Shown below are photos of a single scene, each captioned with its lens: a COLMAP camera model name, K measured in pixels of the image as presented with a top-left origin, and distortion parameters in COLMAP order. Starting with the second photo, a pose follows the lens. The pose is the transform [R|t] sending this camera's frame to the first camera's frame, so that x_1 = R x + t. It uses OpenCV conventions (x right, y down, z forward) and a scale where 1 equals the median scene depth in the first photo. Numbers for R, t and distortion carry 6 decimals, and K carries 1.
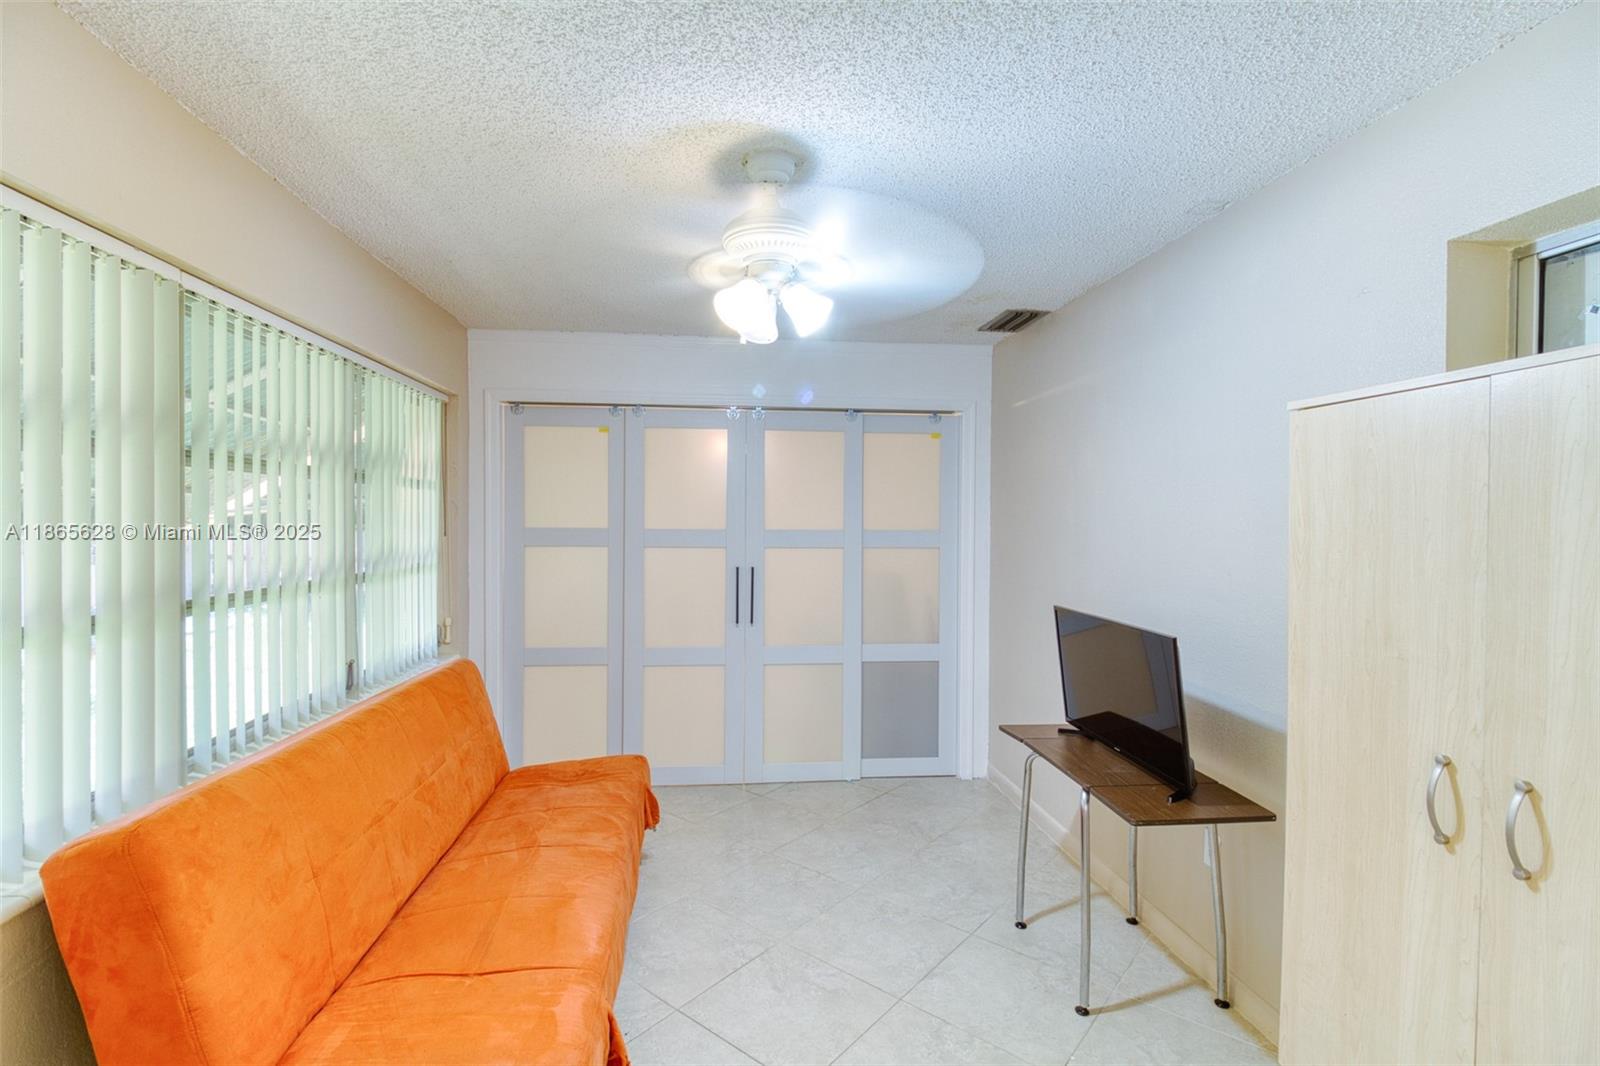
lens RADIAL K [[739.5, 0, 800.0], [0, 739.5, 533.0], [0, 0, 1]] dist [-0.000372, 0.000206]
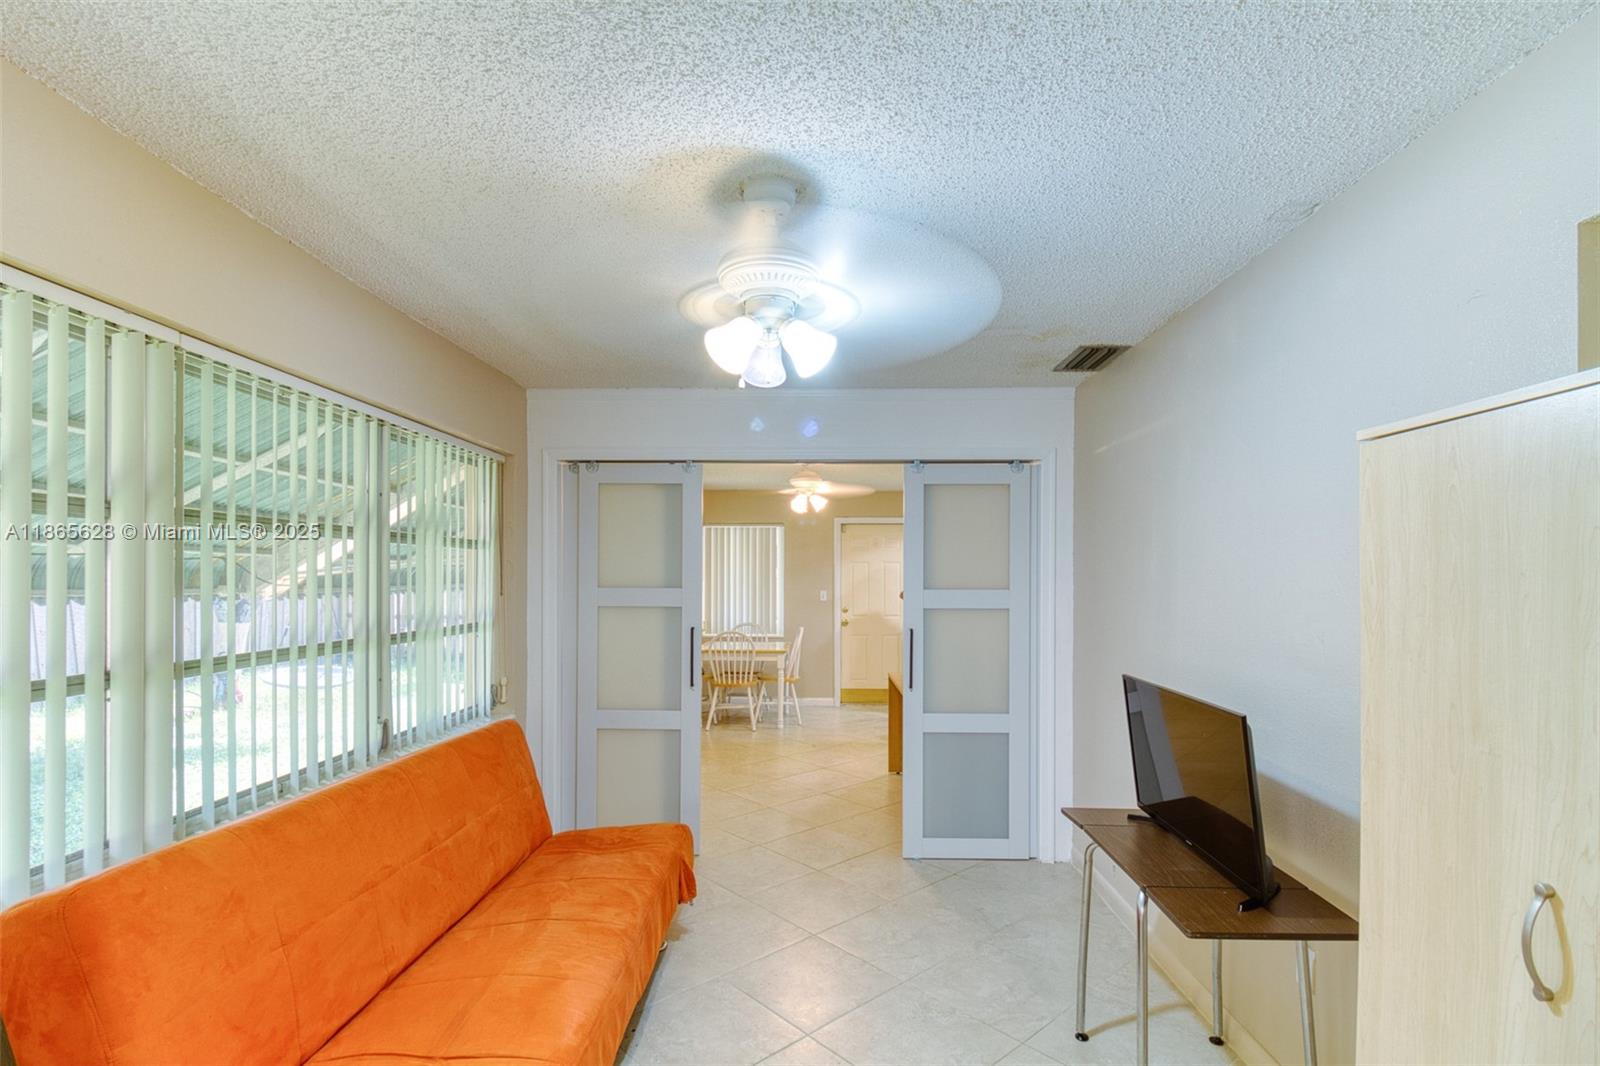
lens RADIAL K [[763.5, 0, 794.6], [0, 763.5, 583.7], [0, 0, 1]] dist [0.002838, -0.002645]
pose [[0.991688, -0.001392, -0.128662, 0.111564], [-0.000189, 0.999925, -0.012274, 0.000973], [0.128669, 0.012197, 0.991613, 0.065026]]
